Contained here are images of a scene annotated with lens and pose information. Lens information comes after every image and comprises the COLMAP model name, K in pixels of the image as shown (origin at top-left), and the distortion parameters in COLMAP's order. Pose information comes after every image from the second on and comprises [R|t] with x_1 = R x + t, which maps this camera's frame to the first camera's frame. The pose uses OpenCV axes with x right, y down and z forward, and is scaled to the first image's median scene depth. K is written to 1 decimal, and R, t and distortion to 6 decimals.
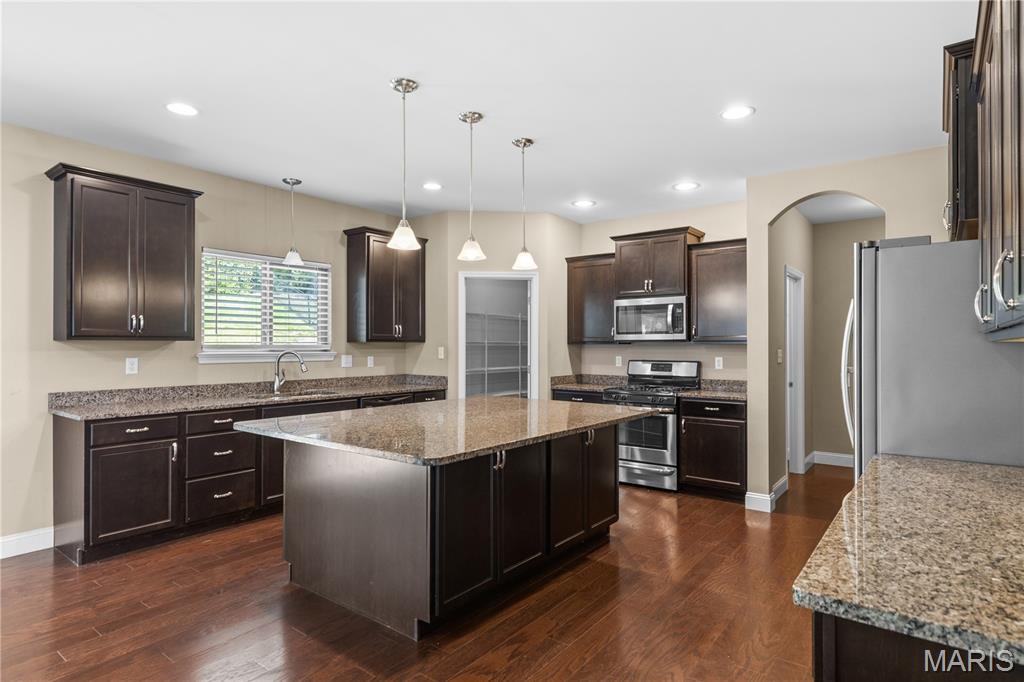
lens RADIAL K [[566.6, 0, 516.2], [0, 566.6, 342.8], [0, 0, 1]] dist [-0.001361, -0.000486]
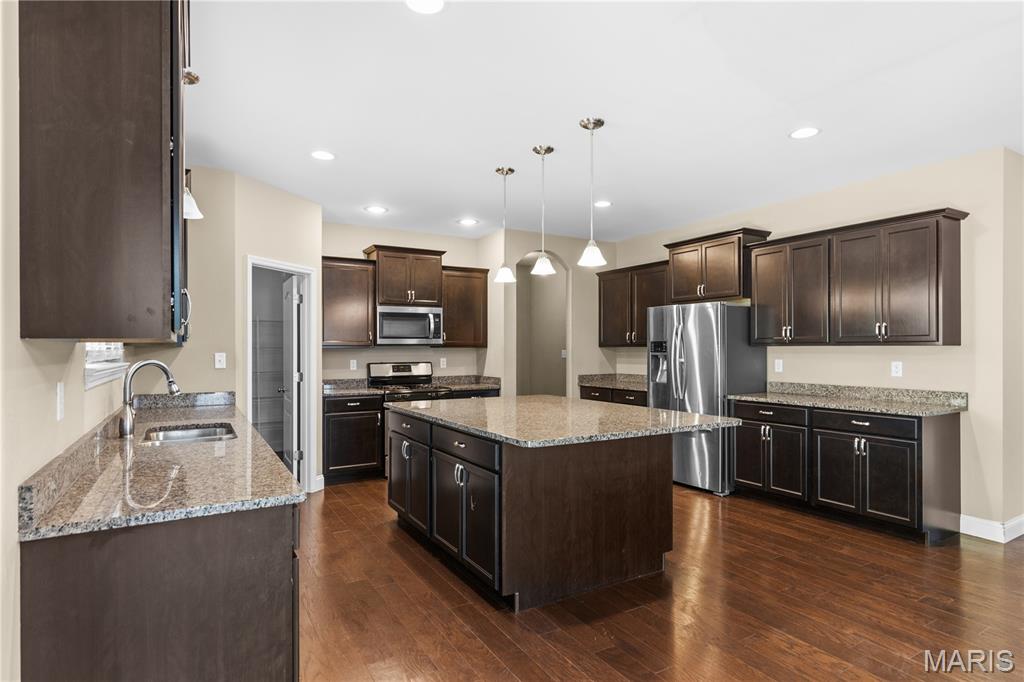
lens RADIAL K [[566.6, 0, 519.4], [0, 566.6, 349.1], [0, 0, 1]] dist [-0.001361, -0.000486]
pose [[0.377692, -0.005377, 0.925916, -0.723536], [0.007700, 0.999967, 0.002666, 0.003448], [-0.925899, 0.006123, 0.377721, 0.366874]]
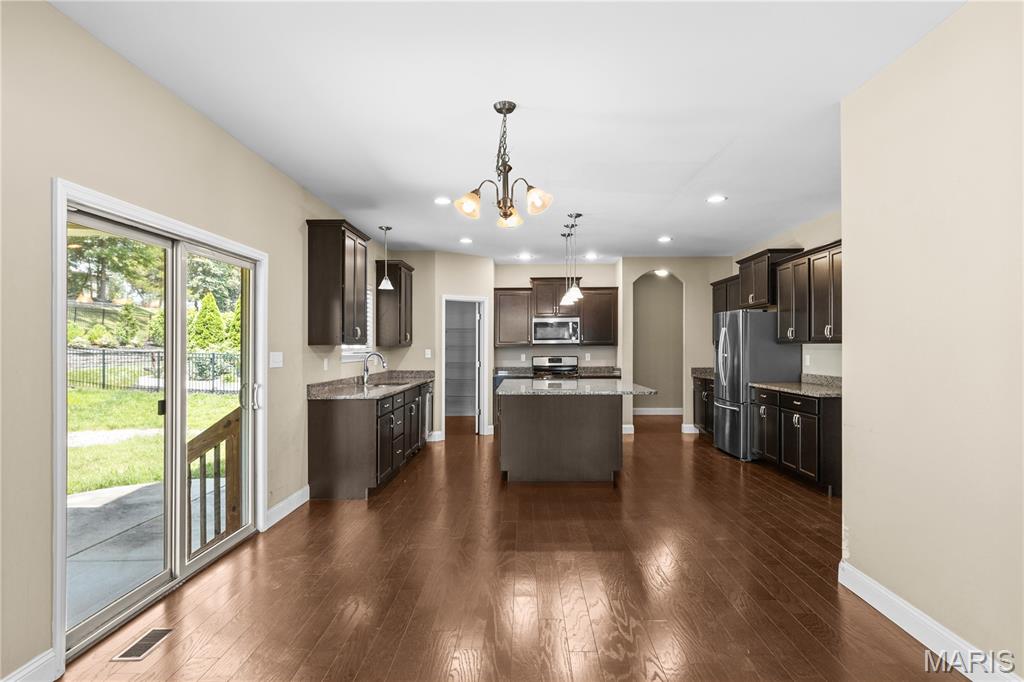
lens RADIAL K [[566.6, 0, 515.5], [0, 566.6, 347.8], [0, 0, 1]] dist [-0.001361, -0.000486]
pose [[0.799180, -0.008156, 0.601036, -0.838572], [0.009938, 0.999951, 0.000355, 0.005265], [-0.601009, 0.005689, 0.799222, -0.240169]]
